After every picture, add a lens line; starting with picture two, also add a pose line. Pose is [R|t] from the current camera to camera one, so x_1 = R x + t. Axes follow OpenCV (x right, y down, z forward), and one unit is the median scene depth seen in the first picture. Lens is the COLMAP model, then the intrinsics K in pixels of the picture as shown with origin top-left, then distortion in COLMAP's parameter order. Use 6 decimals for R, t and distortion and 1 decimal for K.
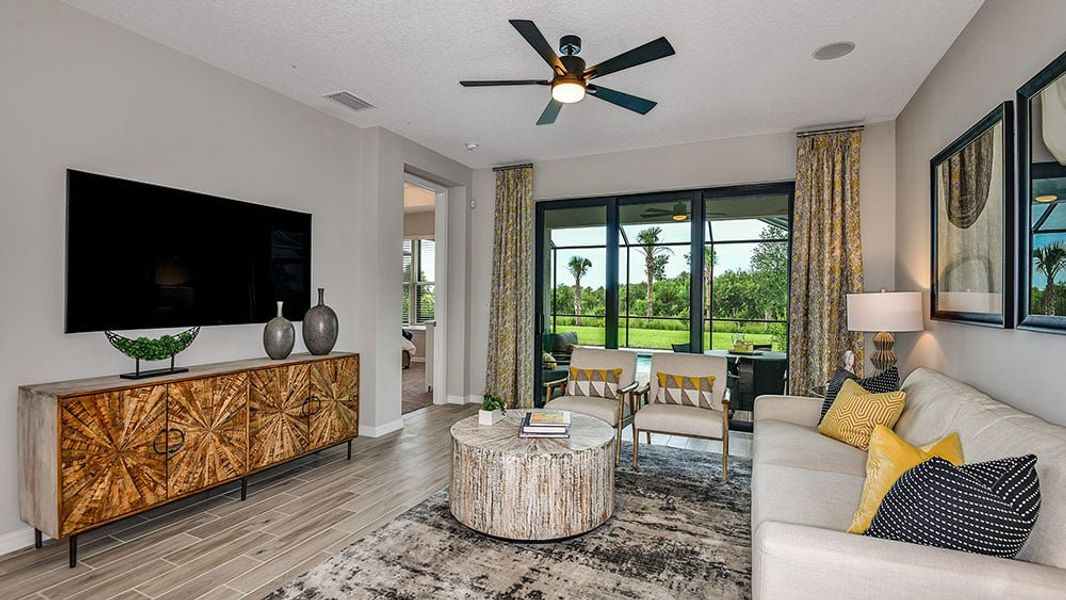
lens RADIAL K [[443.2, 0, 531.3], [0, 443.2, 315.5], [0, 0, 1]] dist [0.000440, -0.009684]
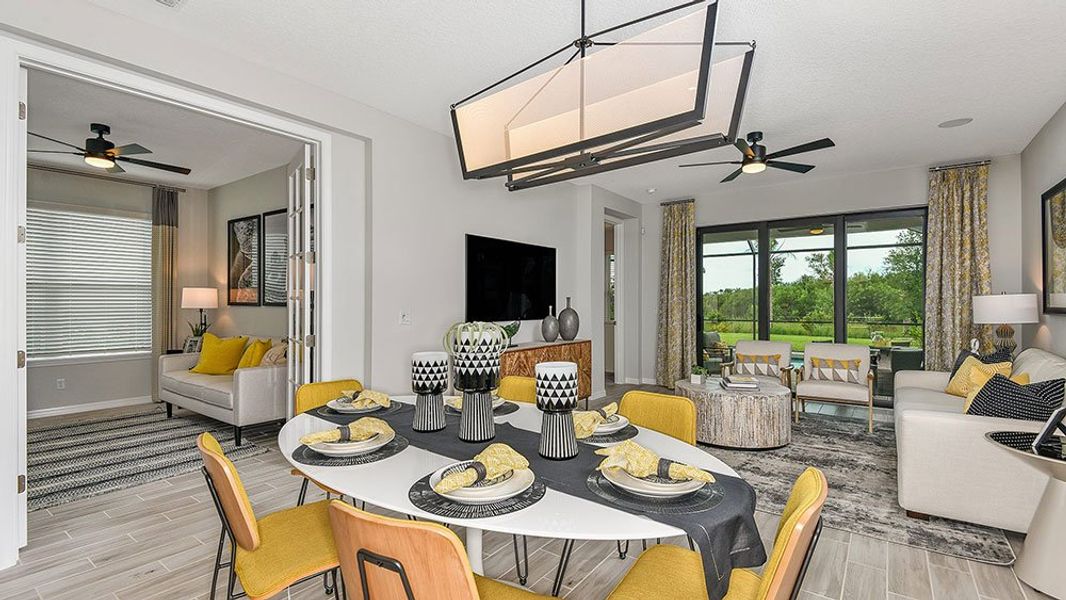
lens RADIAL K [[443.2, 0, 531.3], [0, 443.2, 315.5], [0, 0, 1]] dist [0.000440, -0.009684]
pose [[0.977115, -0.005112, -0.212650, -0.252069], [0.001648, 0.999863, -0.016465, 0.024763], [0.212705, 0.015738, 0.976990, -0.477933]]
